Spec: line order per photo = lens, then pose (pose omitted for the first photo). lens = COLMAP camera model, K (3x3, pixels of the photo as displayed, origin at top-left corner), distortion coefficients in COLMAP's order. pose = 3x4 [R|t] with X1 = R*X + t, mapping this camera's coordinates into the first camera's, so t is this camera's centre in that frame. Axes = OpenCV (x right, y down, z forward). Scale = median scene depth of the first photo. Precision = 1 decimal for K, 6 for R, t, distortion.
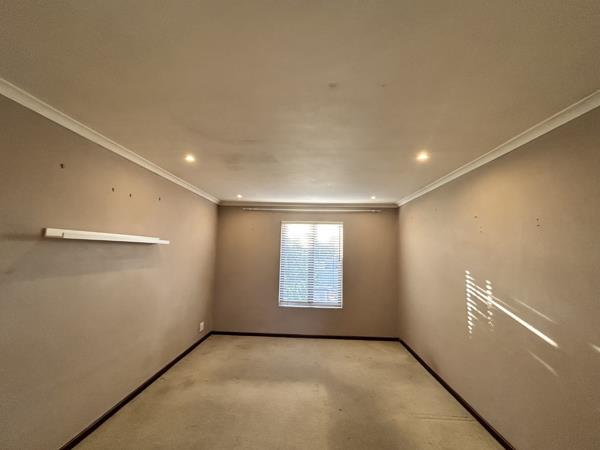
lens RADIAL K [[243.1, 0, 299.7], [0, 243.1, 225.3], [0, 0, 1]] dist [-0.001090, 0.000321]
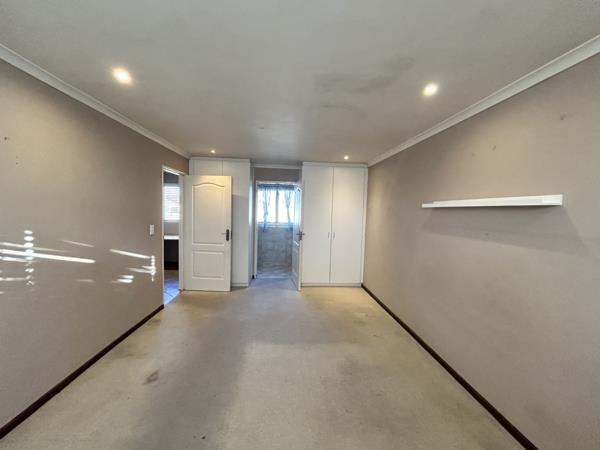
lens RADIAL K [[243.1, 0, 299.0], [0, 243.1, 226.0], [0, 0, 1]] dist [-0.001090, 0.000321]
pose [[-0.992624, -0.049976, -0.110454, 0.010163], [-0.045591, 0.998082, -0.041875, 0.209477], [0.112335, -0.036531, -0.992999, 1.879859]]
